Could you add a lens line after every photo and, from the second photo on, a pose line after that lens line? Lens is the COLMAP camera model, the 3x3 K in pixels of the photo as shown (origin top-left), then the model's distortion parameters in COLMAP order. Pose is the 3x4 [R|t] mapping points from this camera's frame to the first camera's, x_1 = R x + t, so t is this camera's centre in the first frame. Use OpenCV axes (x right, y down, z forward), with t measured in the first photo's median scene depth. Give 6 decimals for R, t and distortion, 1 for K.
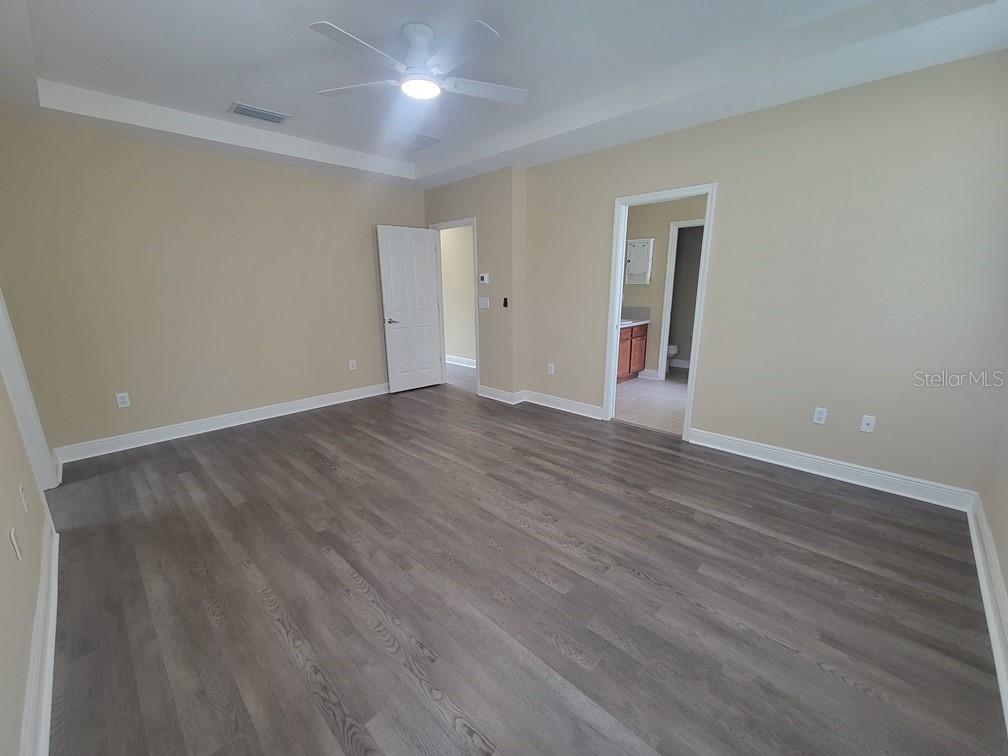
lens RADIAL K [[409.4, 0, 513.6], [0, 409.4, 380.2], [0, 0, 1]] dist [0.002588, -0.000265]
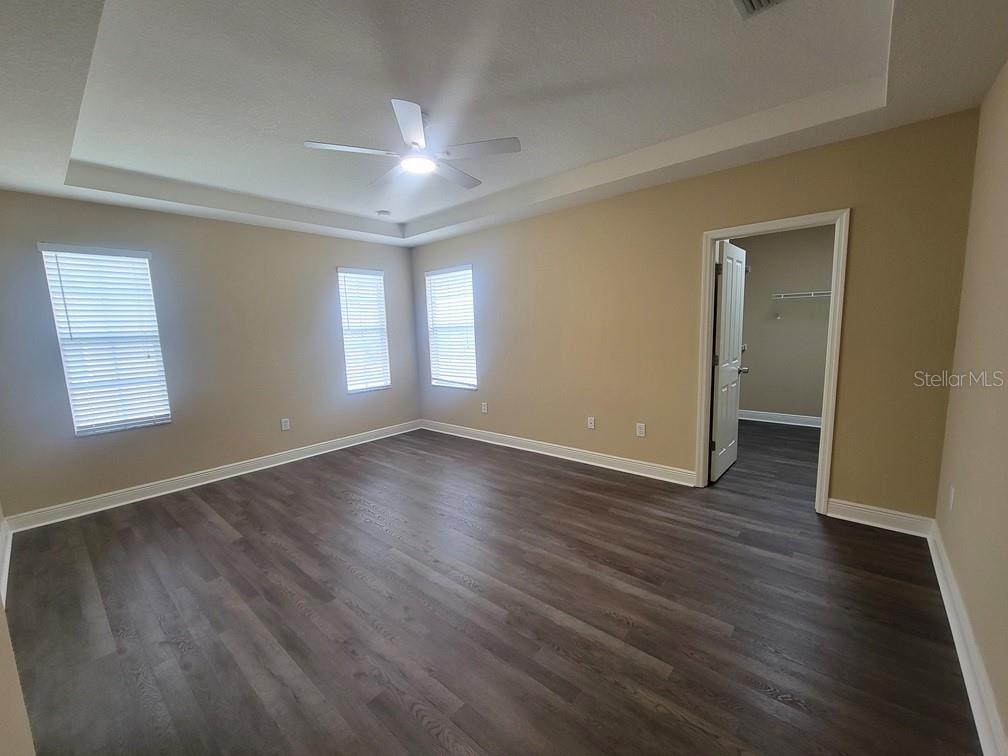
lens RADIAL K [[409.4, 0, 502.3], [0, 409.4, 385.1], [0, 0, 1]] dist [0.002588, -0.000265]
pose [[-0.998404, 0.050224, -0.025818, -0.290065], [0.037272, 0.929525, 0.366871, -0.397518], [0.042424, 0.365323, -0.929913, 1.634925]]
